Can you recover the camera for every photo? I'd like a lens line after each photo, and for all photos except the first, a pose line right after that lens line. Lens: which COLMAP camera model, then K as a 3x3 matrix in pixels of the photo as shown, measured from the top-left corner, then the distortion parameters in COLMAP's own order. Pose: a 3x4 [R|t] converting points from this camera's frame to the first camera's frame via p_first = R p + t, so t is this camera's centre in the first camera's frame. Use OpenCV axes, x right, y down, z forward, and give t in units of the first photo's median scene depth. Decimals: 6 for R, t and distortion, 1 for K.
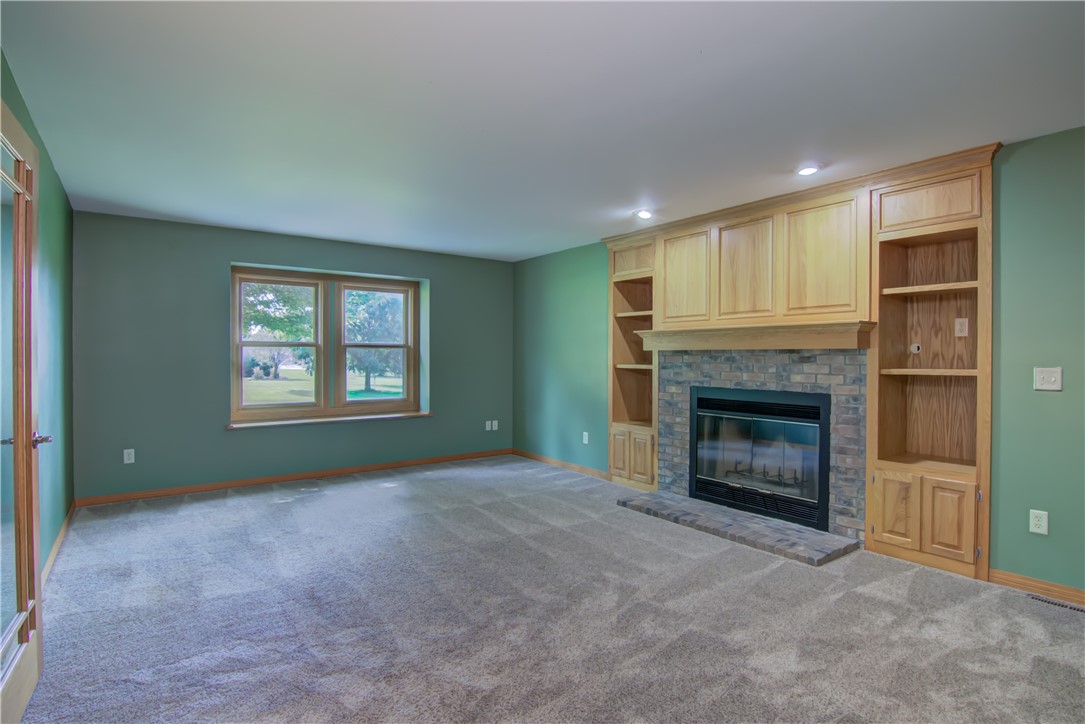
lens RADIAL K [[558.3, 0, 539.8], [0, 558.3, 357.1], [0, 0, 1]] dist [-0.015106, -0.011209]
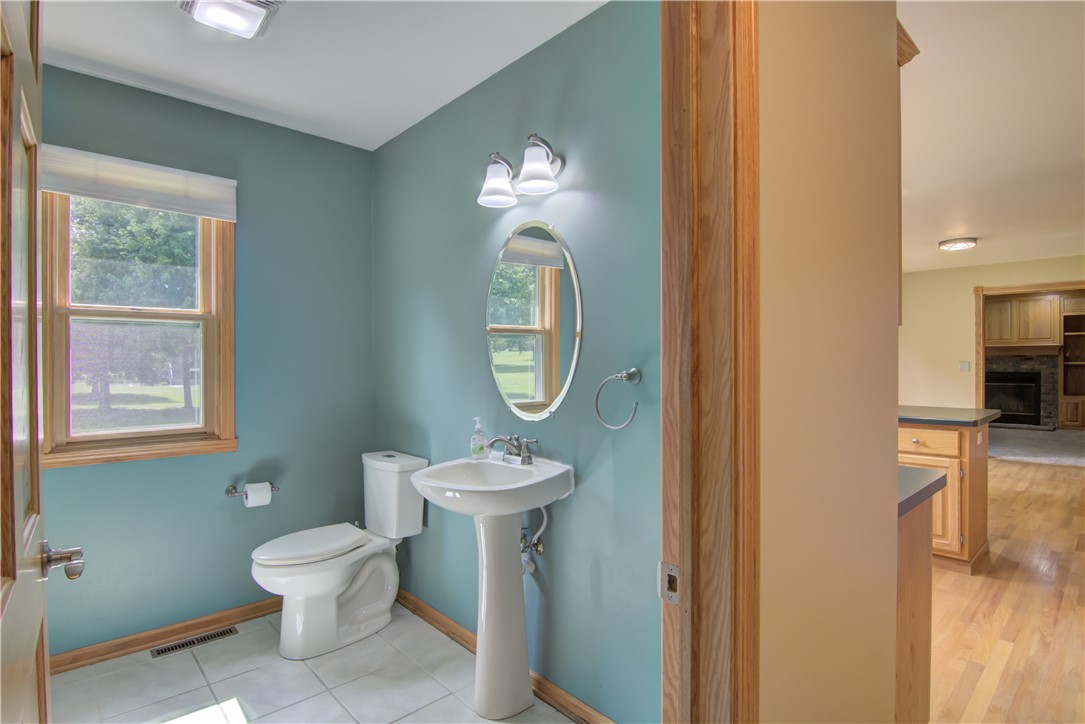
lens RADIAL K [[558.3, 0, 509.8], [0, 558.3, 357.6], [0, 0, 1]] dist [-0.015106, -0.011209]
pose [[0.993941, -0.006094, 0.109748, -2.303207], [0.006661, 0.999966, -0.004805, -0.007399], [-0.109715, 0.005507, 0.993948, -1.307806]]
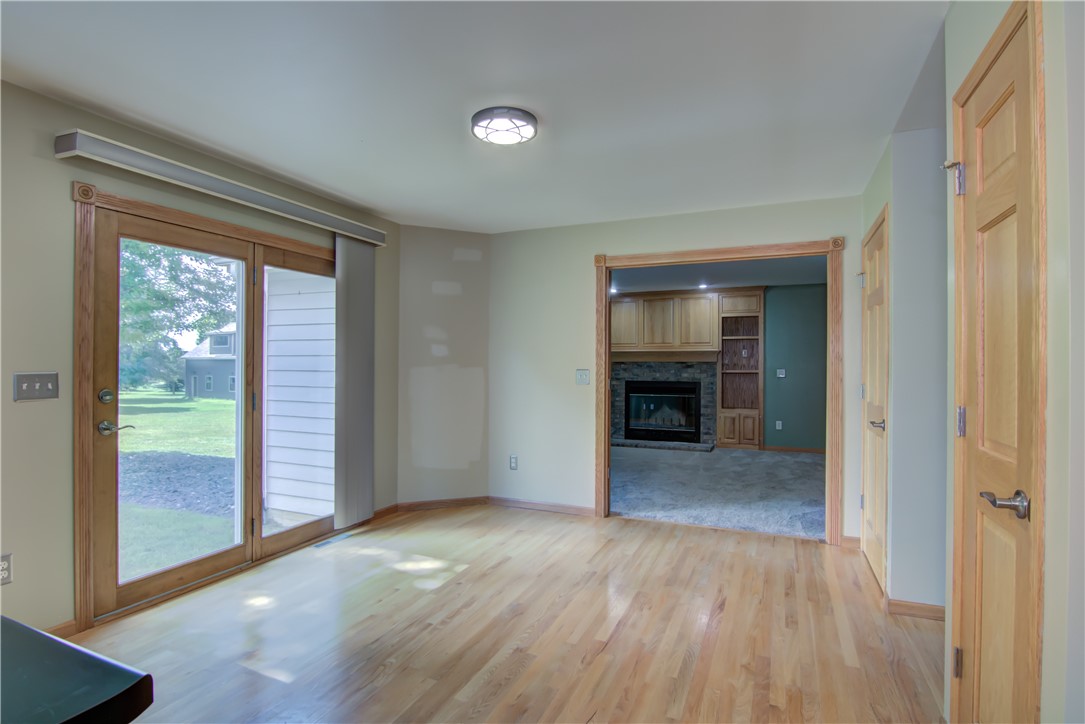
lens RADIAL K [[558.3, 0, 538.1], [0, 558.3, 355.4], [0, 0, 1]] dist [-0.015106, -0.011209]
pose [[0.850443, 0.008532, 0.525999, -1.265315], [0.000706, 0.999849, -0.017360, -0.002115], [-0.526067, 0.015135, 0.850308, -0.595940]]
